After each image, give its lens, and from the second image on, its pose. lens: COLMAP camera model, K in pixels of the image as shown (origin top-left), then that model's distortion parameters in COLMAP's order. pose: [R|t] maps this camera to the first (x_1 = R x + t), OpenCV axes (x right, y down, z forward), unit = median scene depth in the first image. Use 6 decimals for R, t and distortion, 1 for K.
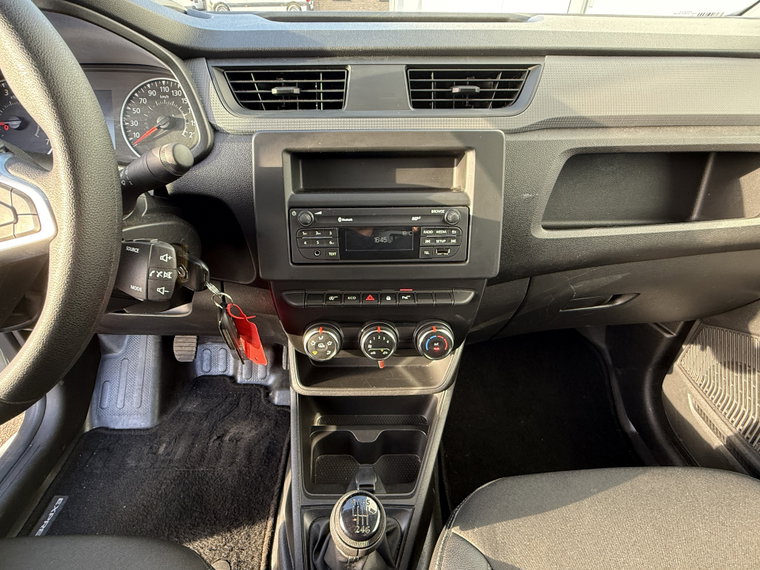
lens RADIAL K [[378.1, 0, 375.8], [0, 378.1, 282.7], [0, 0, 1]] dist [-0.008426, 0.000418]
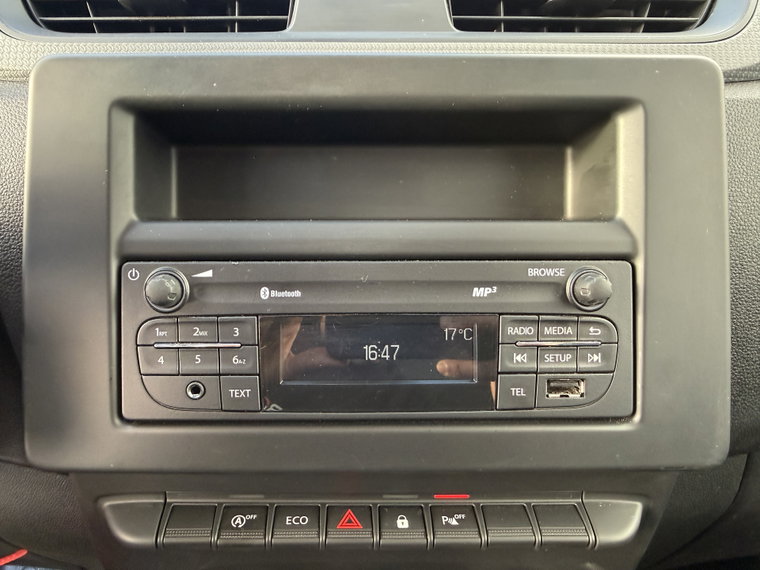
lens RADIAL K [[540.8, 0, 362.7], [0, 540.8, 282.2], [0, 0, 1]] dist [0.020970, -0.037734]
pose [[0.999973, 0.007239, -0.000776, -0.004088], [-0.007209, 0.969493, -0.245012, -0.053192], [-0.001021, 0.245011, 0.969520, 0.491262]]
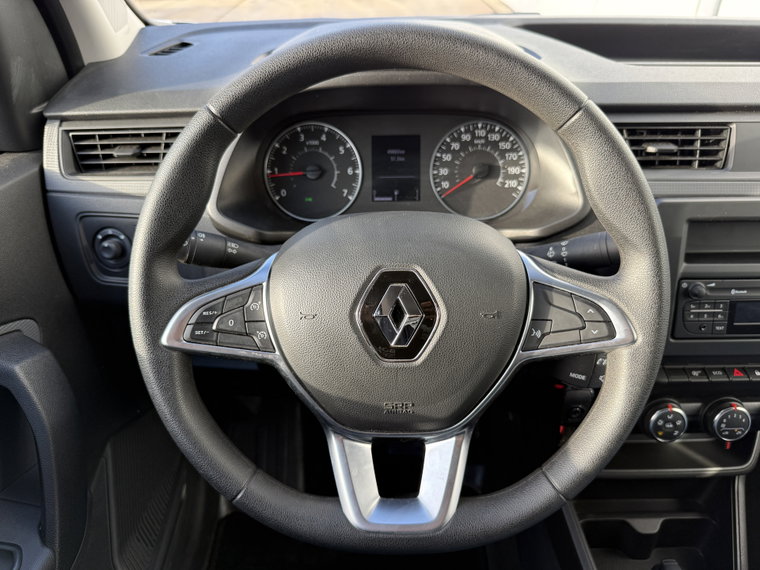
lens RADIAL K [[540.8, 0, 383.4], [0, 540.8, 289.9], [0, 0, 1]] dist [0.020970, -0.037734]
pose [[0.999988, -0.002644, 0.004229, -0.909775], [0.002706, 0.999888, -0.014737, -0.148114], [-0.004190, 0.014748, 0.999882, -0.299252]]
